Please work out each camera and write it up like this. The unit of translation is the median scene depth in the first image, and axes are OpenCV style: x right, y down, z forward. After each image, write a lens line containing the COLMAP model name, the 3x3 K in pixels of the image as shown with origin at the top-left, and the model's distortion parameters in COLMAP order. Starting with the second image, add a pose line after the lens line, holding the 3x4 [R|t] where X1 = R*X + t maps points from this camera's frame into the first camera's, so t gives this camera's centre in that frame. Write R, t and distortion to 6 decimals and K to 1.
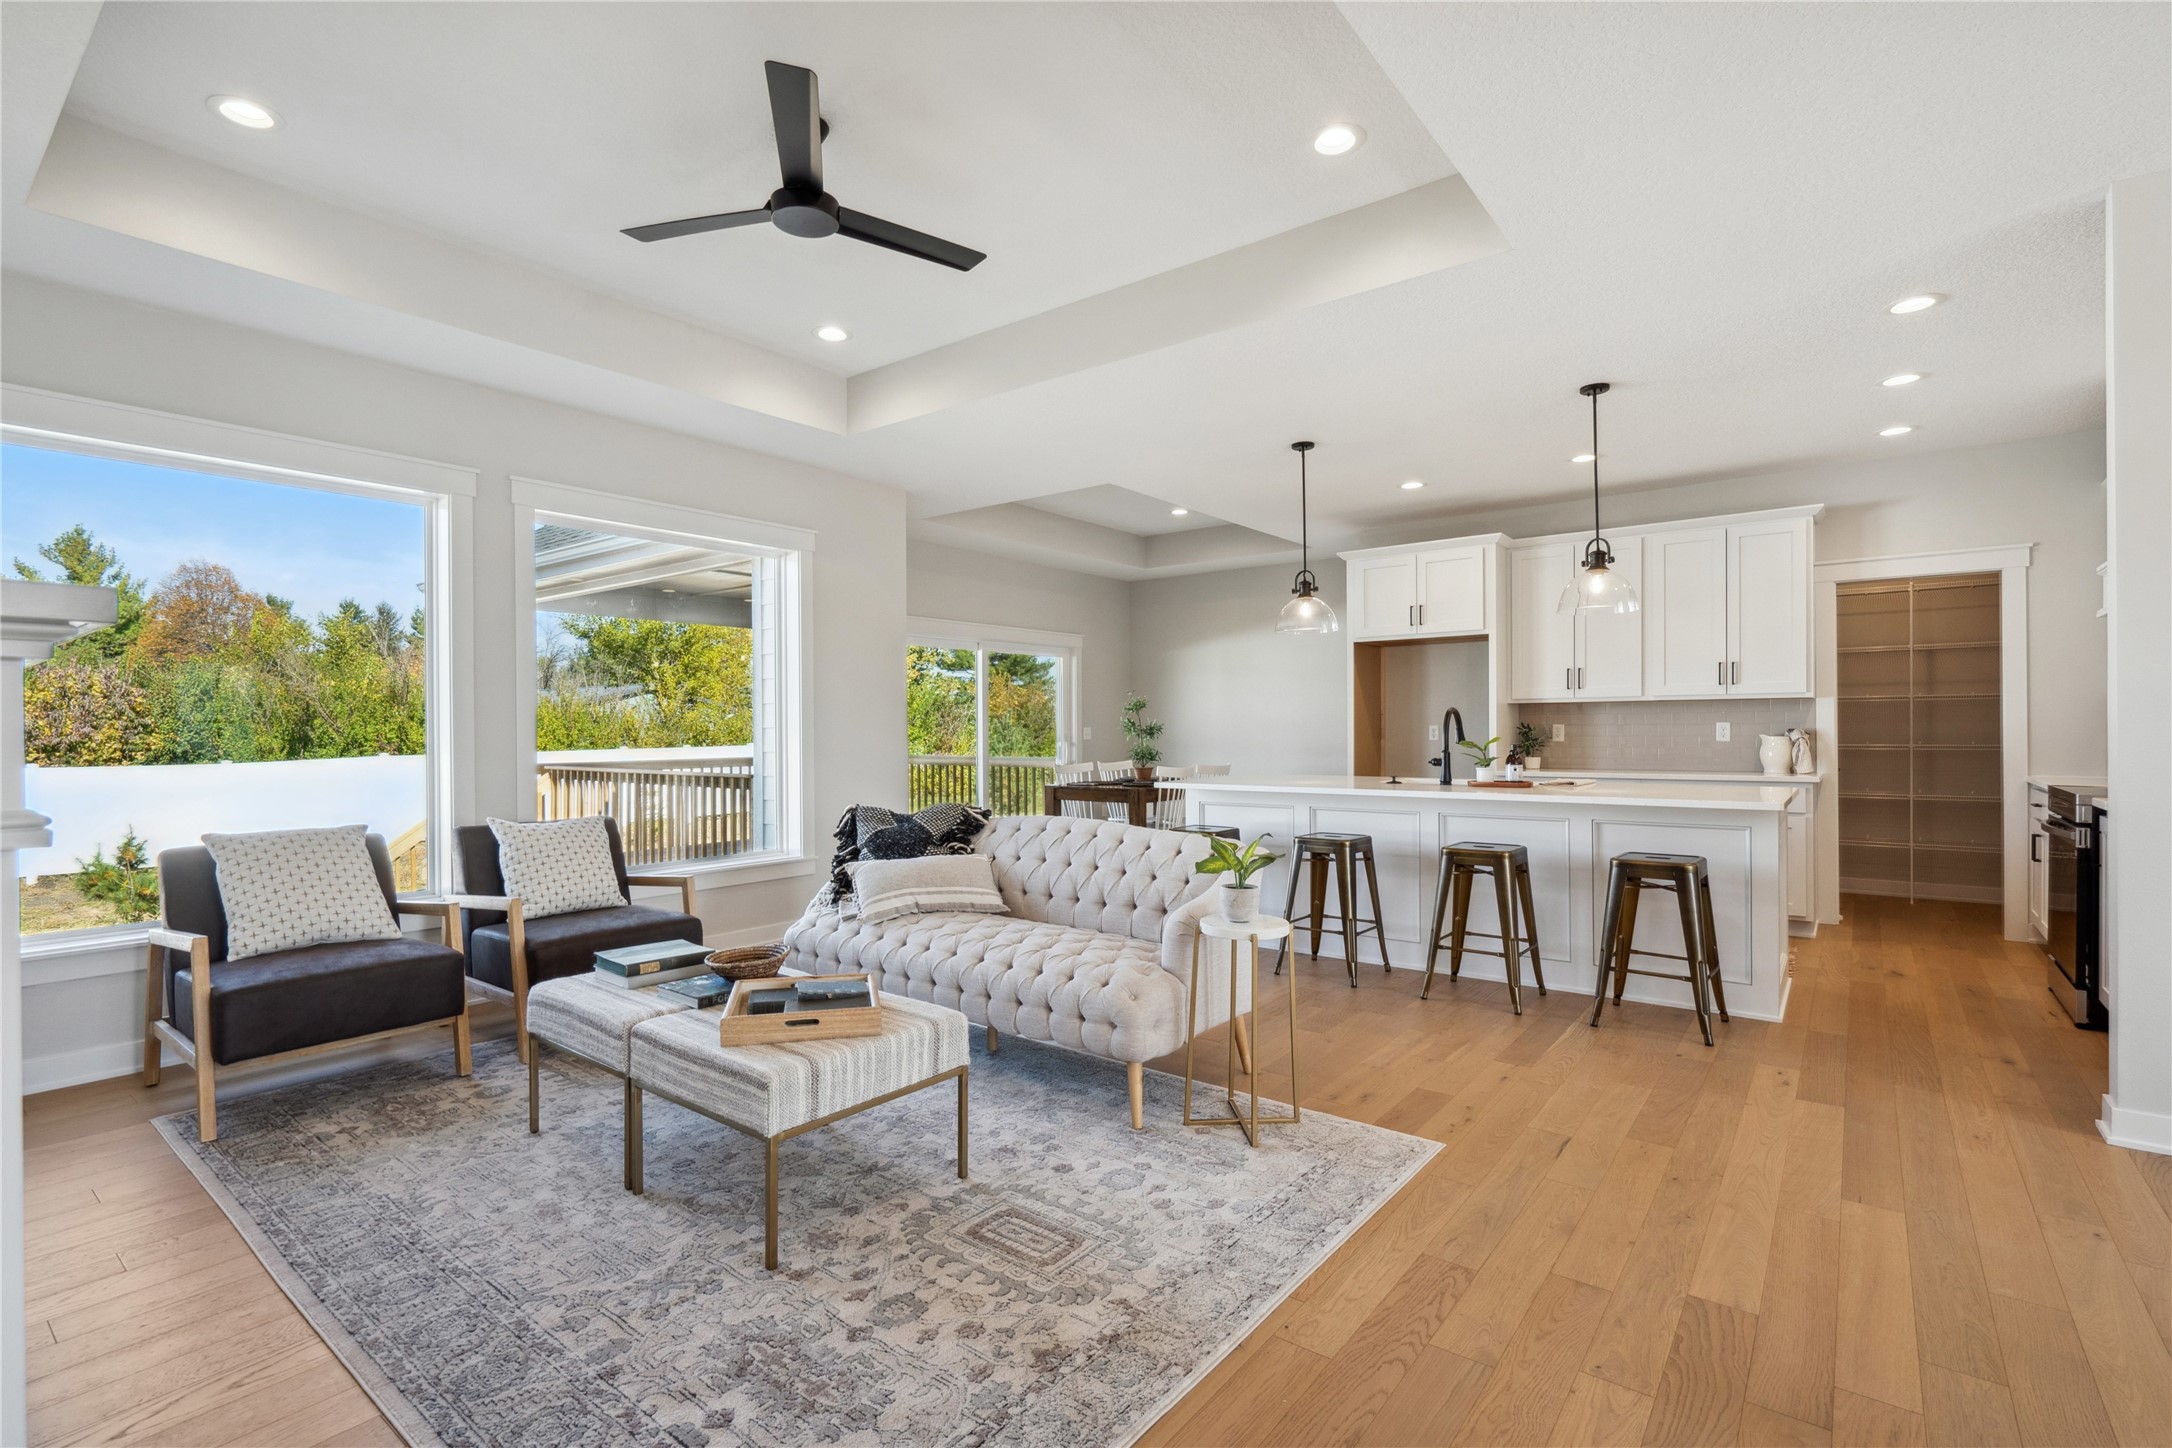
lens RADIAL K [[984.5, 0, 1086.0], [0, 984.5, 724.0], [0, 0, 1]] dist [-0.000366, -0.000020]
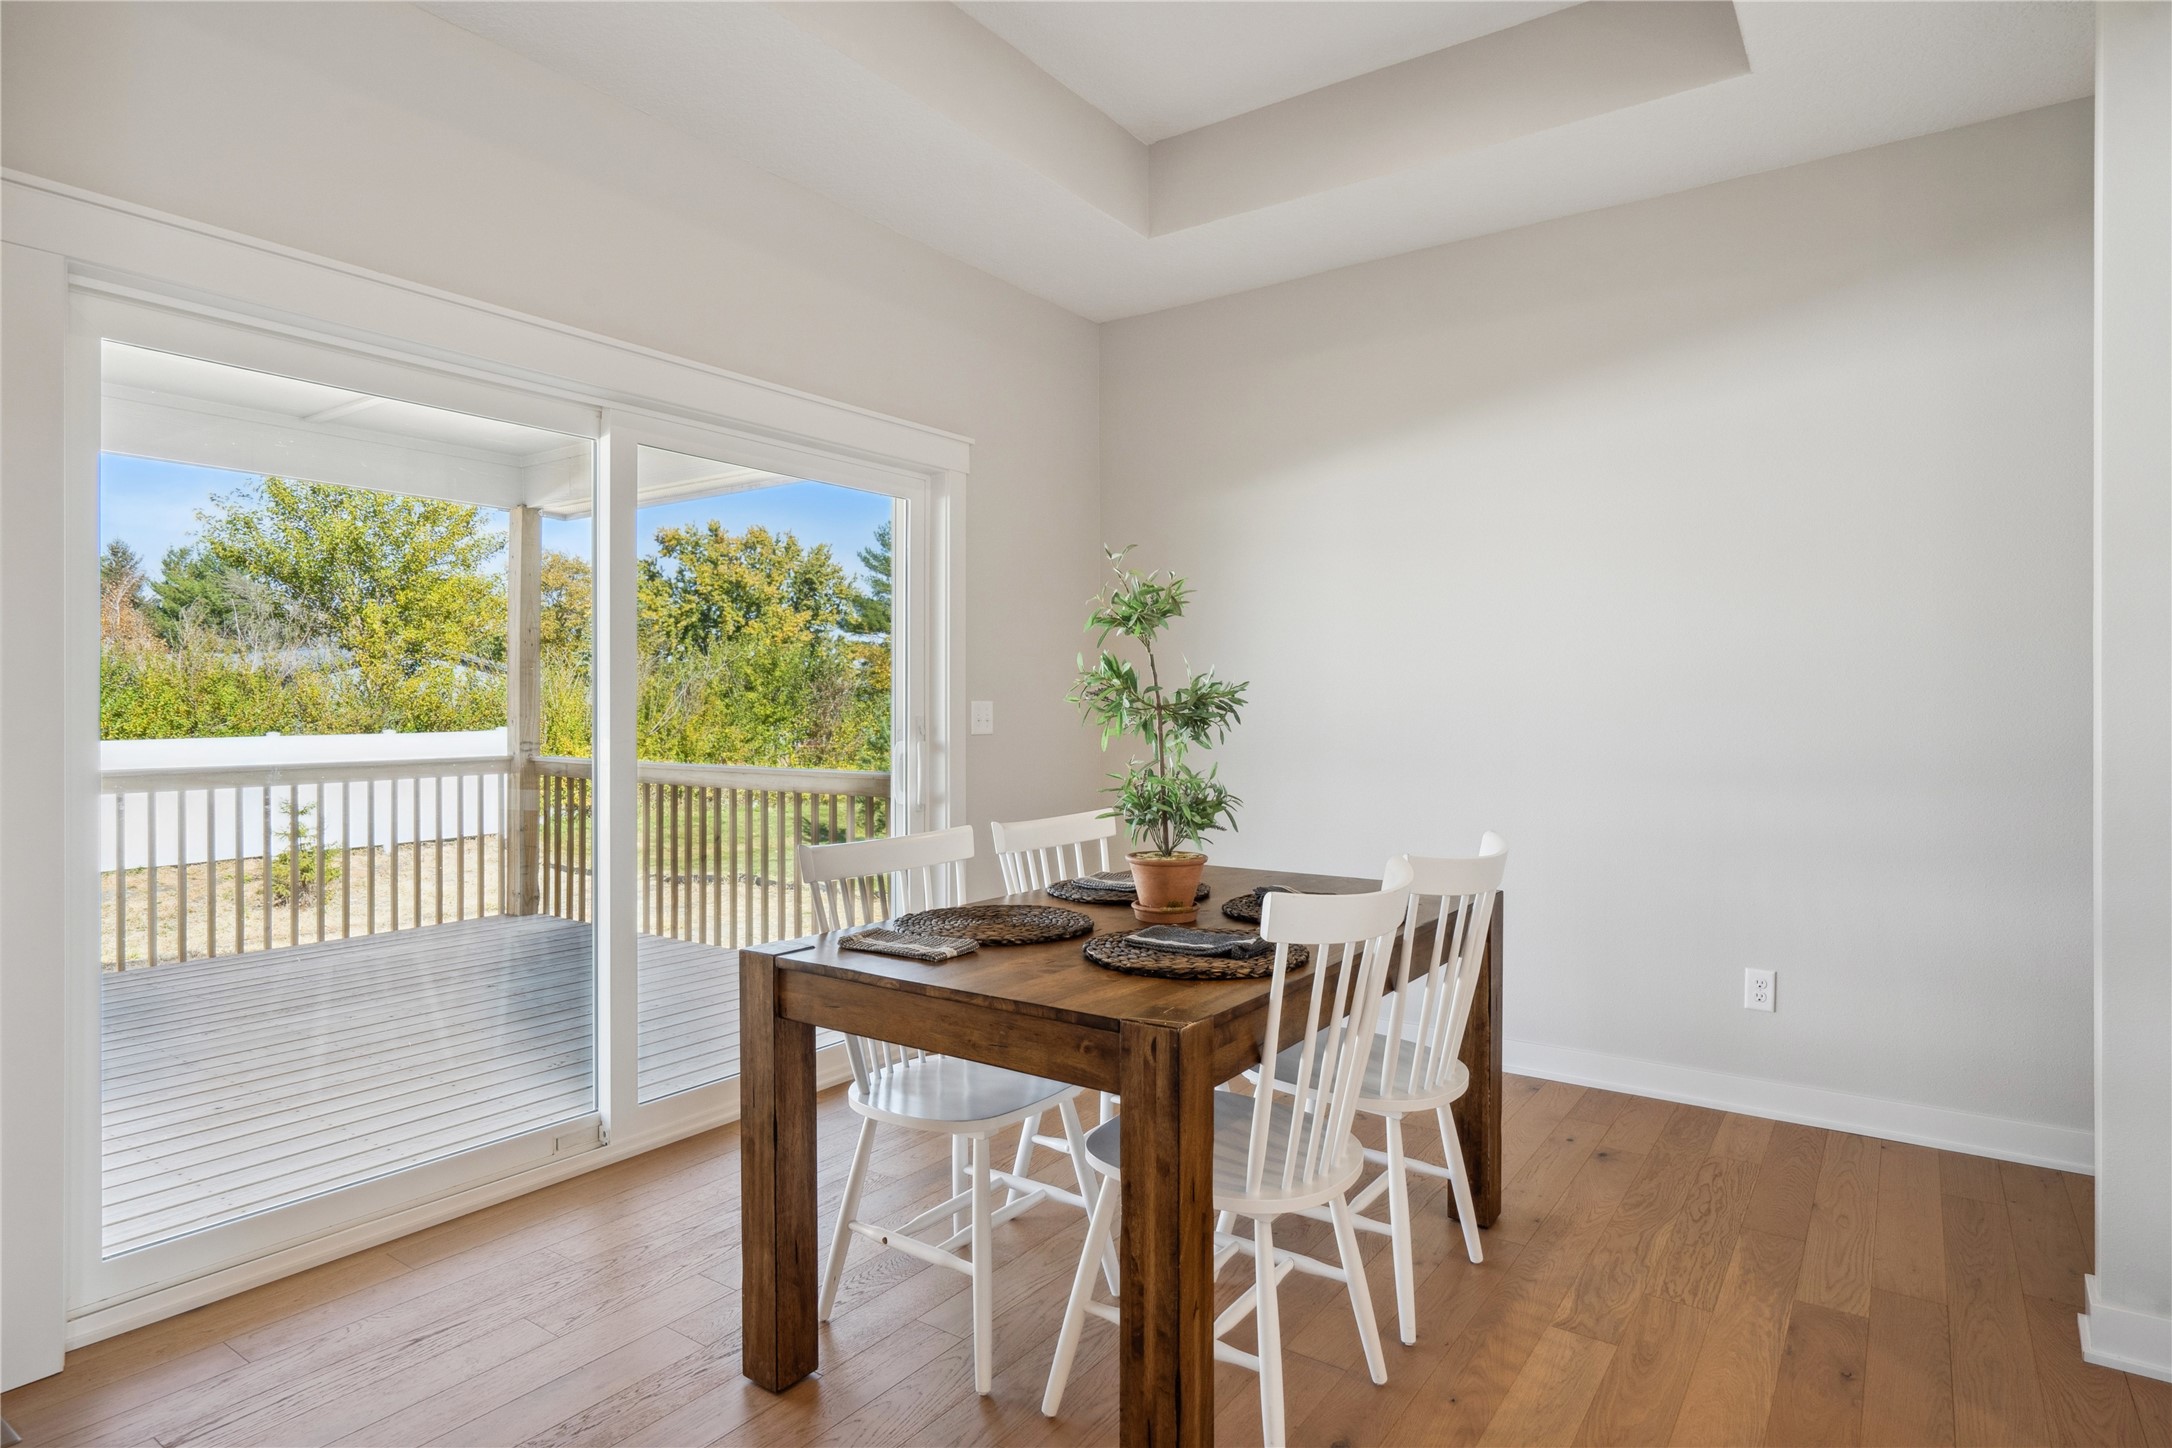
lens RADIAL K [[1172.6, 0, 1086.0], [0, 1172.6, 724.0], [0, 0, 1]] dist [-0.000020, -0.000015]
pose [[0.999015, 0.005716, 0.043999, 0.008442], [-0.006444, 0.999845, 0.016413, 0.002069], [-0.043898, -0.016681, 0.998897, 0.240854]]
